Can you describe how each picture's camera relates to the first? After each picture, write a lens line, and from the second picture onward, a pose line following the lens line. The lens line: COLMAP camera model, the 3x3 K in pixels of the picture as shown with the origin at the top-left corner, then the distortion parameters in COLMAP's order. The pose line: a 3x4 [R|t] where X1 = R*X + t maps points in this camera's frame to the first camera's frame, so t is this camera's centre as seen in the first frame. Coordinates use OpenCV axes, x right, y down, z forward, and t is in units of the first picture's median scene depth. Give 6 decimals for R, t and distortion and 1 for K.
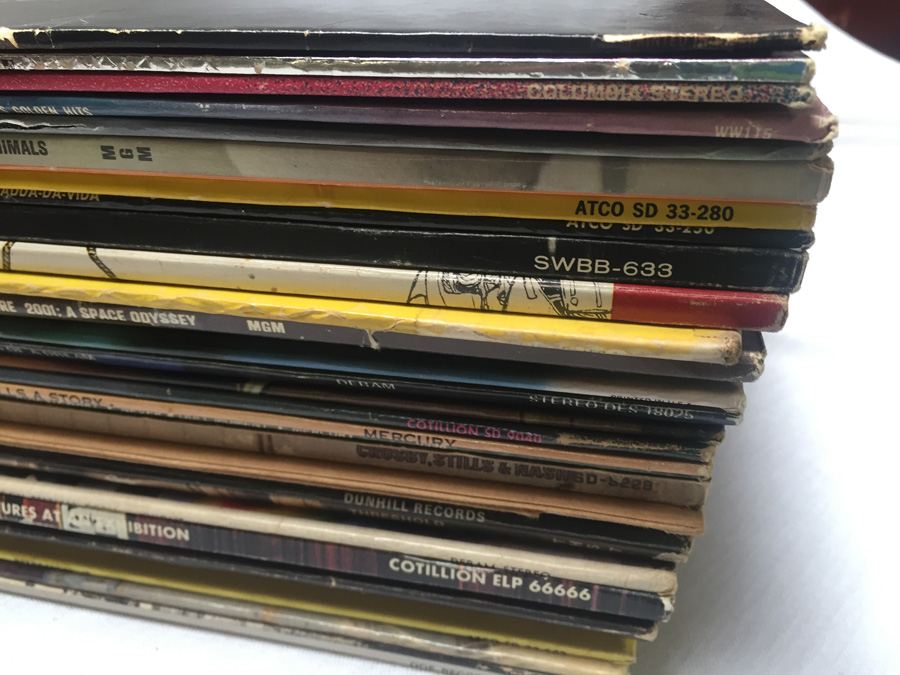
lens RADIAL K [[764.9, 0, 450.0], [0, 764.9, 337.5], [0, 0, 1]] dist [0.076792, -0.129122]
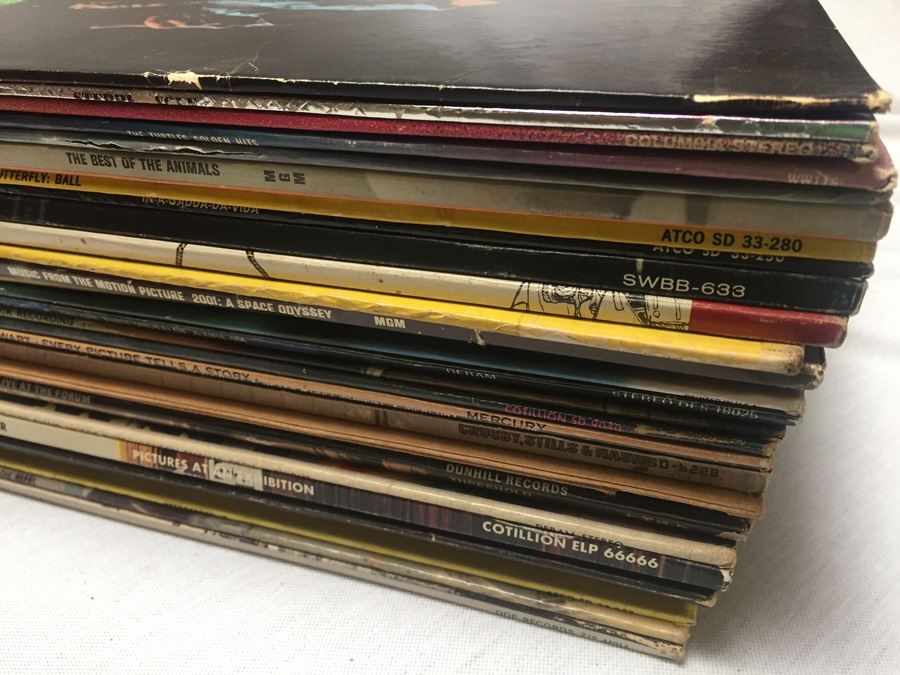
lens RADIAL K [[764.9, 0, 450.0], [0, 764.9, 337.5], [0, 0, 1]] dist [0.076792, -0.129122]
pose [[0.995050, 0.040070, -0.090940, -0.036914], [-0.035858, 0.998228, 0.047491, -0.048627], [0.092681, -0.043995, 0.994723, -0.165553]]
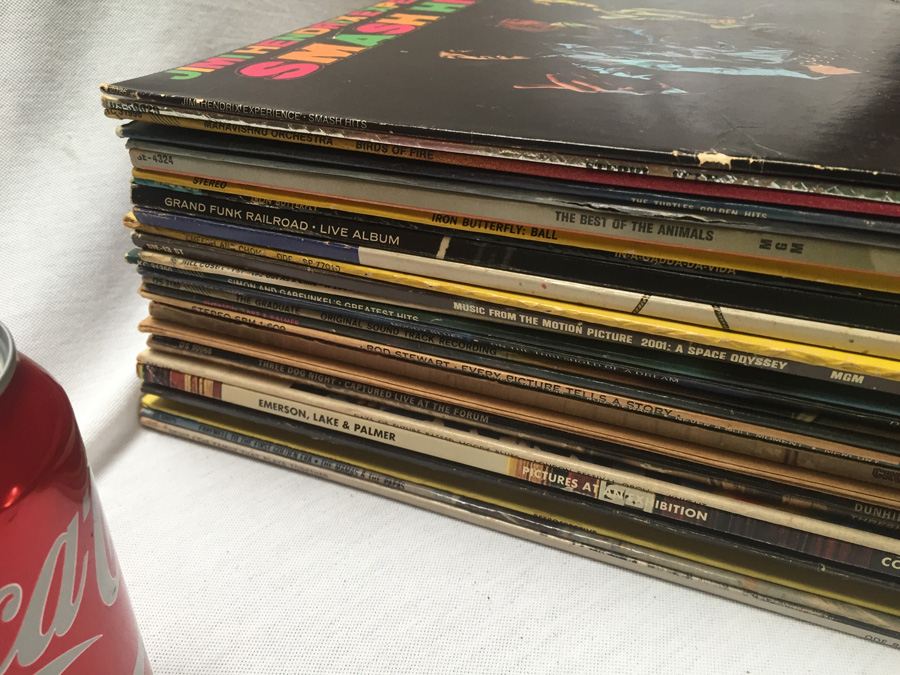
lens RADIAL K [[764.9, 0, 450.0], [0, 764.9, 337.5], [0, 0, 1]] dist [0.076792, -0.129122]
pose [[0.987461, 0.093453, -0.127231, -0.722787], [-0.086531, 0.994507, 0.058894, -0.097329], [0.132036, -0.047146, 0.990123, -0.383010]]
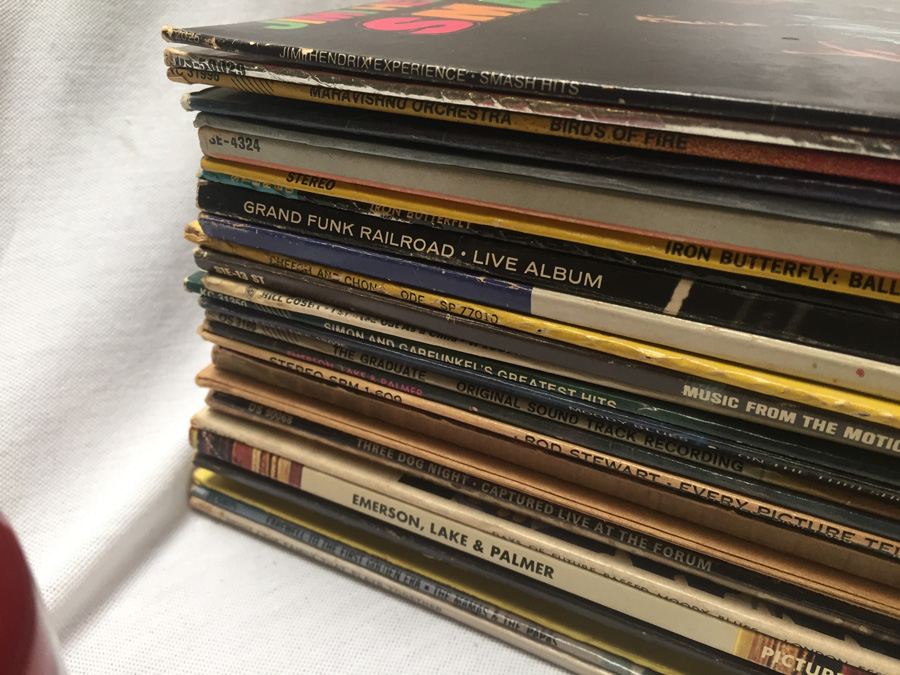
lens RADIAL K [[779.4, 0, 449.7], [0, 779.4, 341.9], [0, 0, 1]] dist [0.076204, -0.136894]
pose [[0.966327, 0.146470, -0.211564, -0.988765], [-0.142226, 0.989207, 0.035224, -0.122427], [0.214440, -0.003948, 0.976729, 0.108527]]
